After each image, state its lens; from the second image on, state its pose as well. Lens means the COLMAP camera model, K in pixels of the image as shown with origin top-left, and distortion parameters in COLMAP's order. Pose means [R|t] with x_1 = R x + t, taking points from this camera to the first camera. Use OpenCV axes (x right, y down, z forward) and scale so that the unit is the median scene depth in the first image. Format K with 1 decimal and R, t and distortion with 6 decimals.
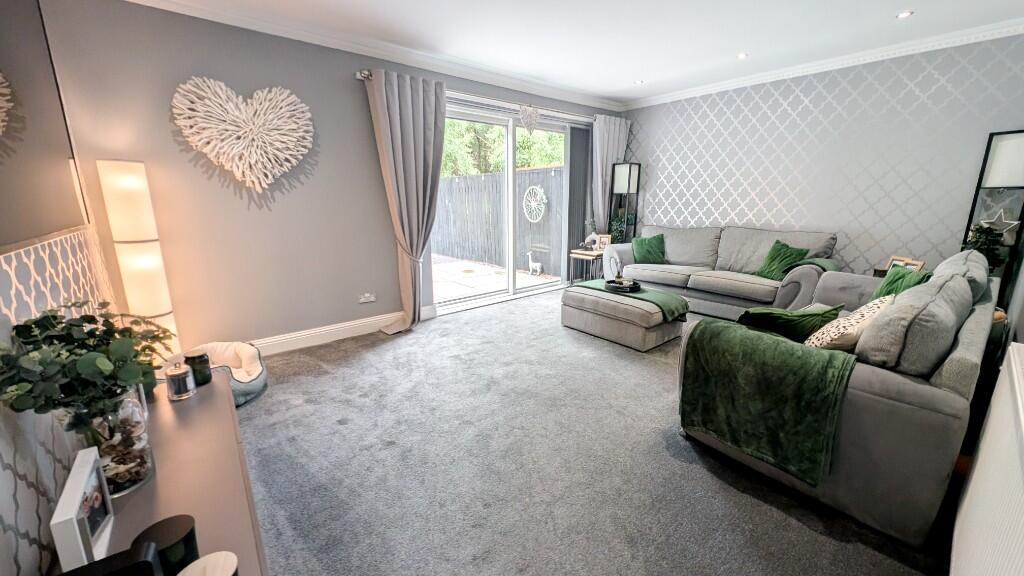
lens RADIAL K [[380.0, 0, 514.7], [0, 380.0, 286.0], [0, 0, 1]] dist [-0.005957, -0.000257]
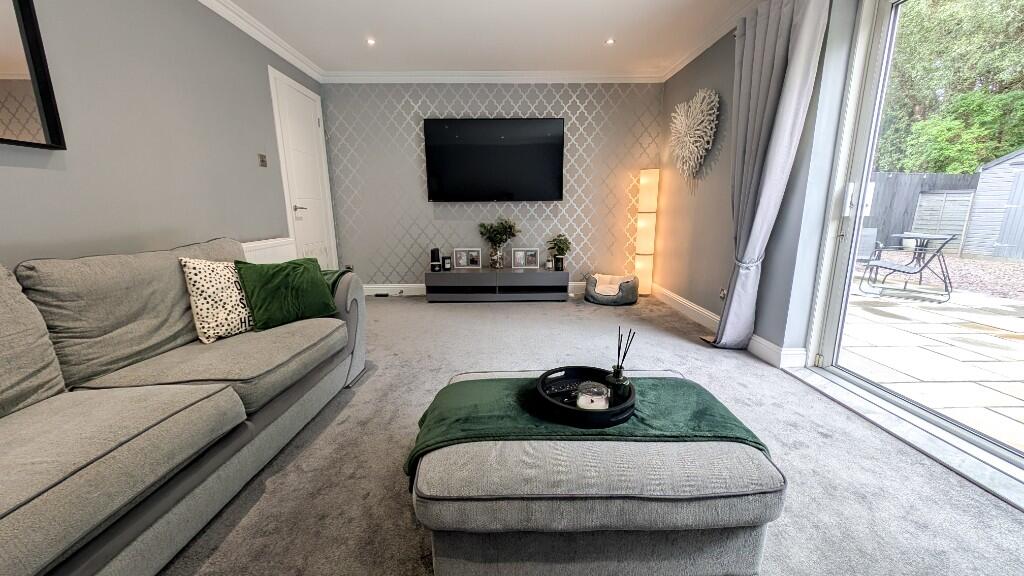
lens RADIAL K [[380.0, 0, 514.7], [0, 380.0, 286.0], [0, 0, 1]] dist [-0.005957, -0.000257]
pose [[-0.636846, 0.162953, -0.753574, 0.666625], [-0.161435, 0.927560, 0.337004, -0.236792], [0.753901, 0.336273, -0.564406, 1.301423]]
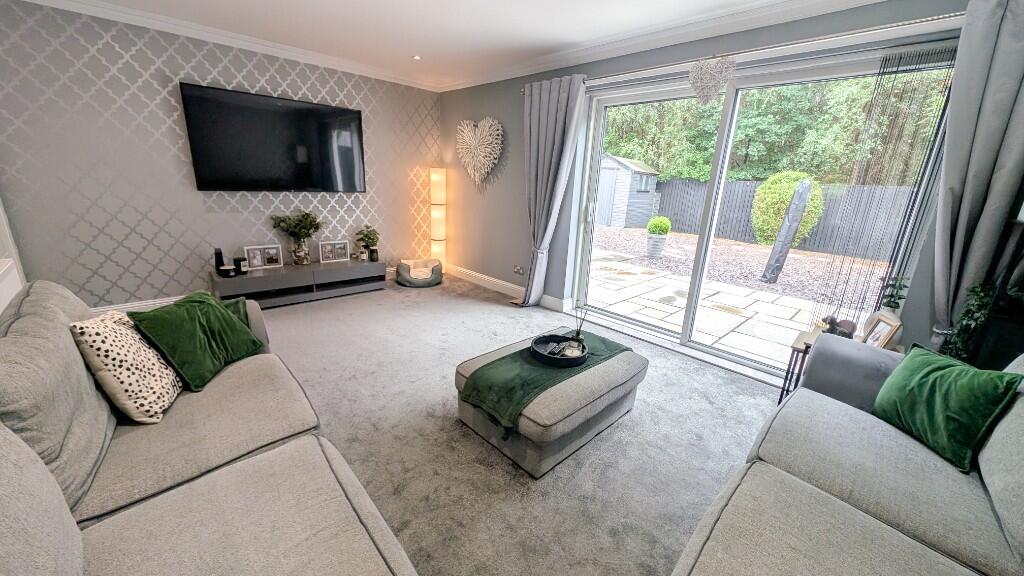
lens RADIAL K [[380.0, 0, 514.7], [0, 380.0, 286.0], [0, 0, 1]] dist [-0.005957, -0.000257]
pose [[0.072083, 0.277890, -0.957905, 0.973426], [-0.269861, 0.930015, 0.249492, -0.268793], [0.960197, 0.240517, 0.142030, 0.953312]]
